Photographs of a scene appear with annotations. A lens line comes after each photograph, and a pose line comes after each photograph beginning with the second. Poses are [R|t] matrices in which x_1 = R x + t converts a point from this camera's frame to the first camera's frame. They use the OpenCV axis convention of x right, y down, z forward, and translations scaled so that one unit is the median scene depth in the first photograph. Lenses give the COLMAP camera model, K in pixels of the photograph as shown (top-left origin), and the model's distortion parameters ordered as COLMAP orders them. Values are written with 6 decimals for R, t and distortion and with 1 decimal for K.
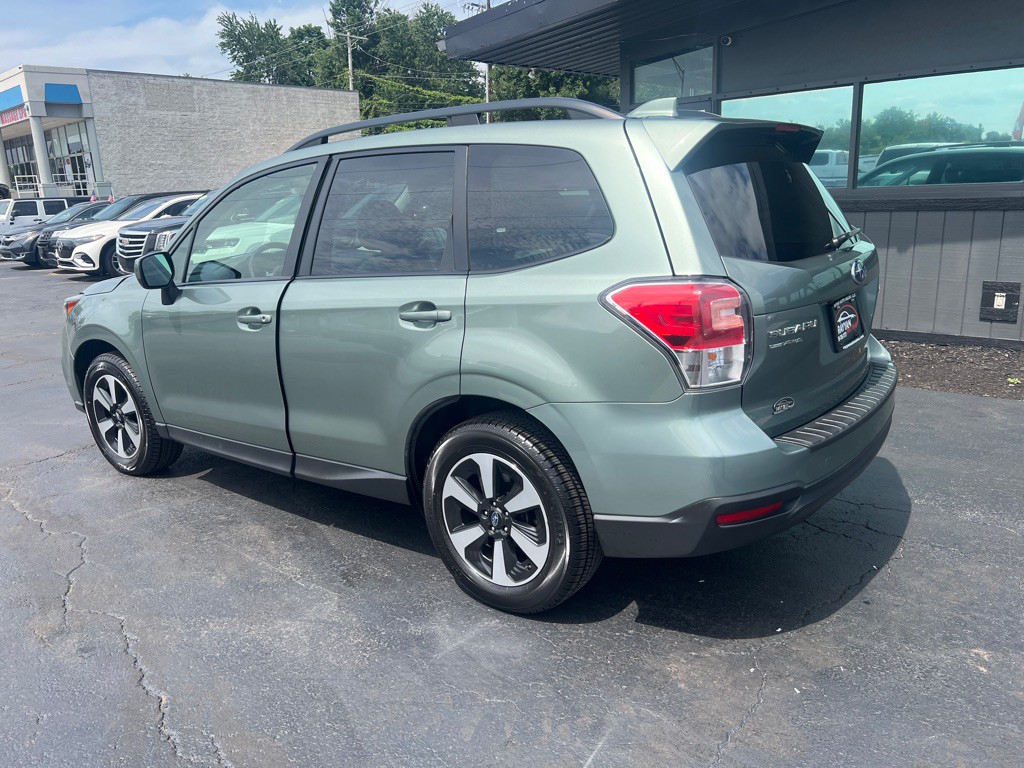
lens RADIAL K [[770.6, 0, 511.4], [0, 770.6, 378.4], [0, 0, 1]] dist [0.043474, -0.045337]
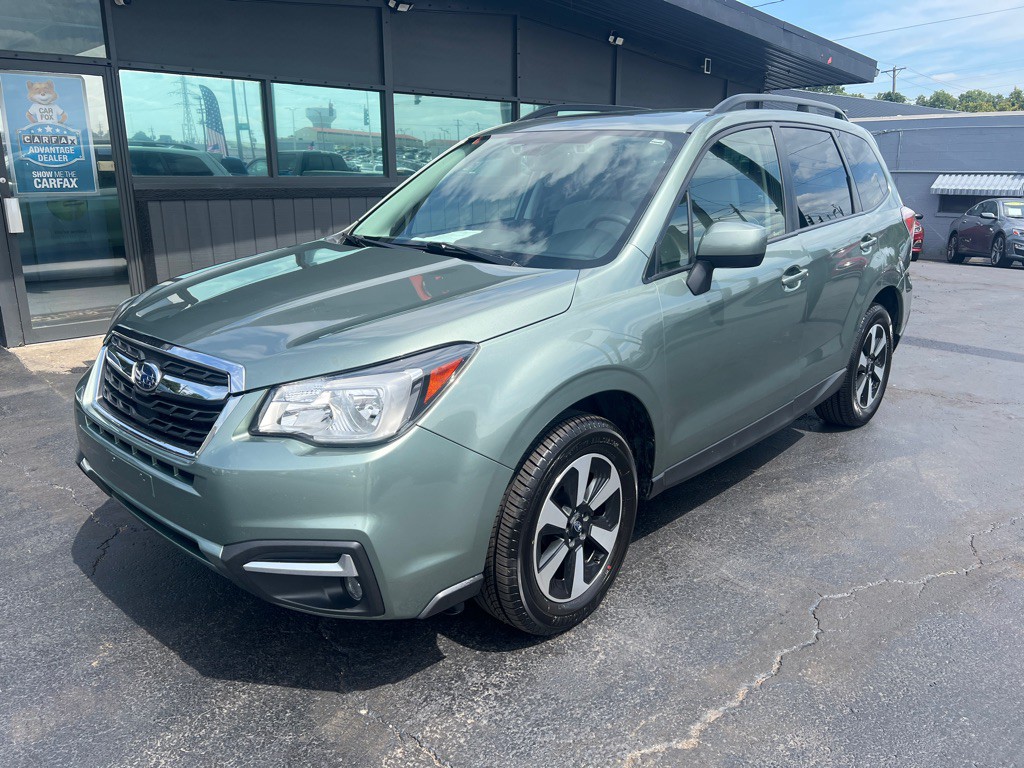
lens RADIAL K [[770.6, 0, 511.4], [0, 770.6, 378.4], [0, 0, 1]] dist [0.043474, -0.045337]
pose [[0.082906, -0.220272, 0.971909, -1.196108], [0.232655, 0.952595, 0.196048, -0.204738], [-0.969019, 0.209866, 0.130223, 1.093965]]
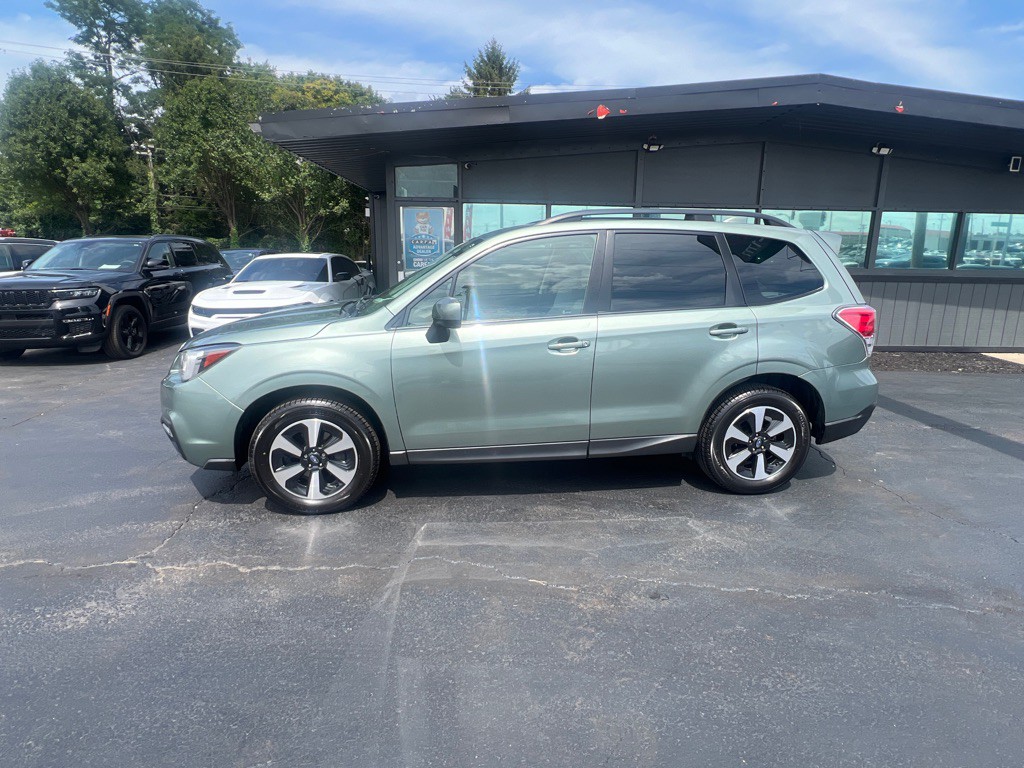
lens RADIAL K [[555.1, 0, 507.3], [0, 555.1, 384.3], [0, 0, 1]] dist [-0.001501, 0.000885]
pose [[0.714137, -0.110034, 0.691304, -0.942721], [0.123645, 0.991868, 0.030146, -0.045579], [-0.689000, 0.063948, 0.721935, 0.335661]]
